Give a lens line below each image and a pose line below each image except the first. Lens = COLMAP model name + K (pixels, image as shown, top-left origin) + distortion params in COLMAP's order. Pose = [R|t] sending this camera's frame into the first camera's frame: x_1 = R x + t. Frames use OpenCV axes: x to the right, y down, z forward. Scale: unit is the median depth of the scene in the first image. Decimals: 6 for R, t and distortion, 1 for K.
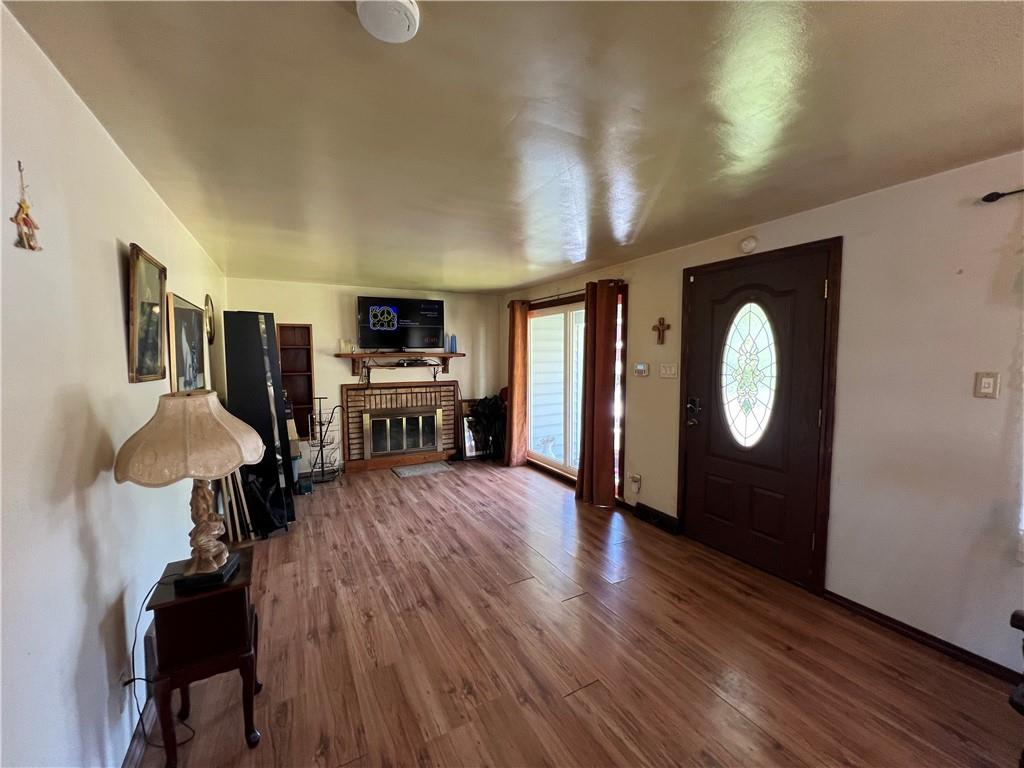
lens RADIAL K [[409.3, 0, 512.0], [0, 409.3, 384.0], [0, 0, 1]] dist [0.001177, -0.000005]
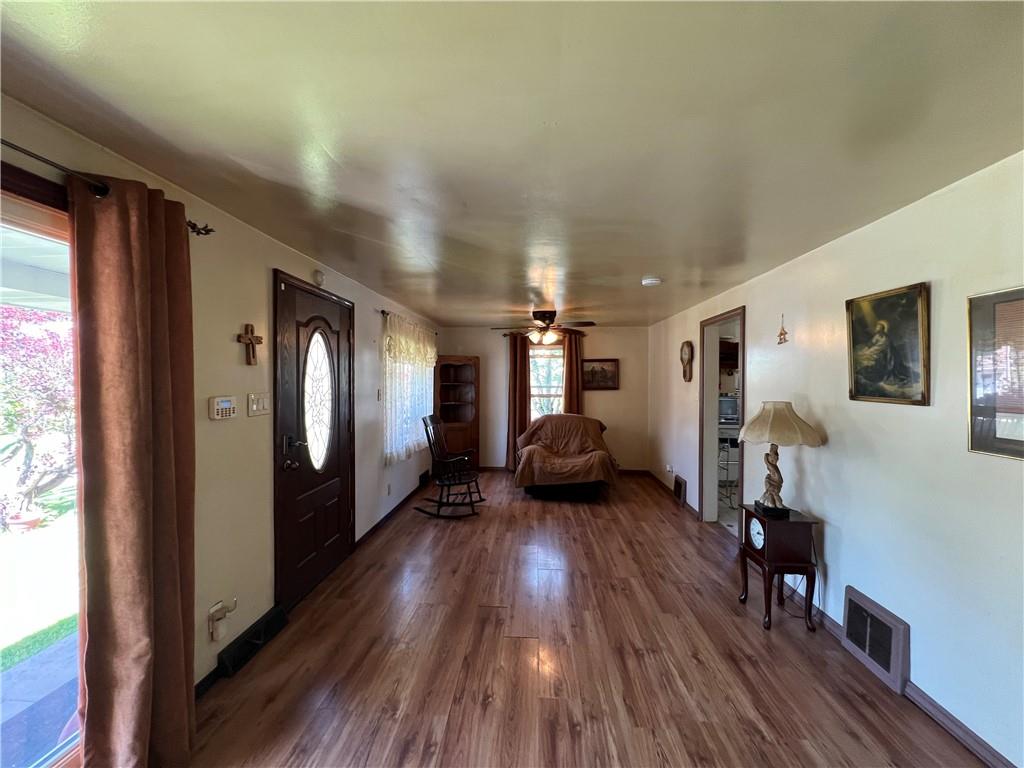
lens RADIAL K [[409.3, 0, 512.0], [0, 409.3, 384.0], [0, 0, 1]] dist [0.001177, -0.000005]
pose [[-0.846158, -0.000370, 0.532932, -0.331449], [0.041845, 0.996866, 0.067132, -0.093271], [-0.531287, 0.079105, -0.843491, 1.327057]]
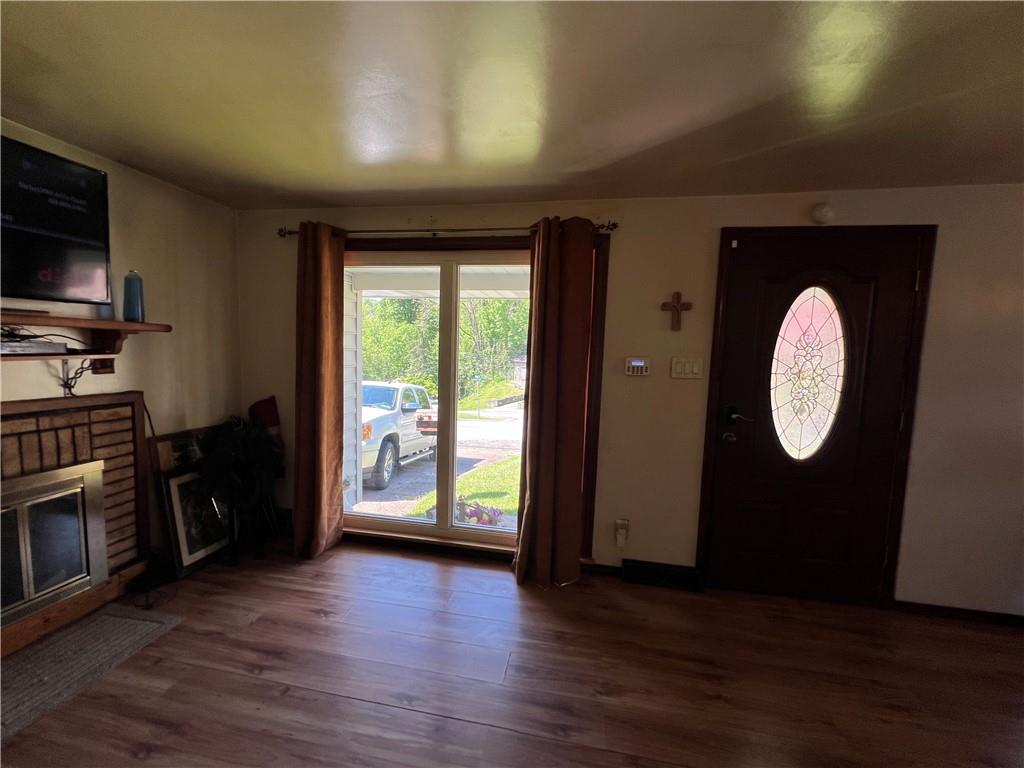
lens RADIAL K [[409.3, 0, 512.0], [0, 409.3, 384.0], [0, 0, 1]] dist [0.001177, -0.000005]
pose [[0.632003, -0.043143, 0.773764, -0.359655], [0.021848, 0.999044, 0.037858, -0.038131], [-0.774658, -0.007021, 0.632342, 0.773812]]
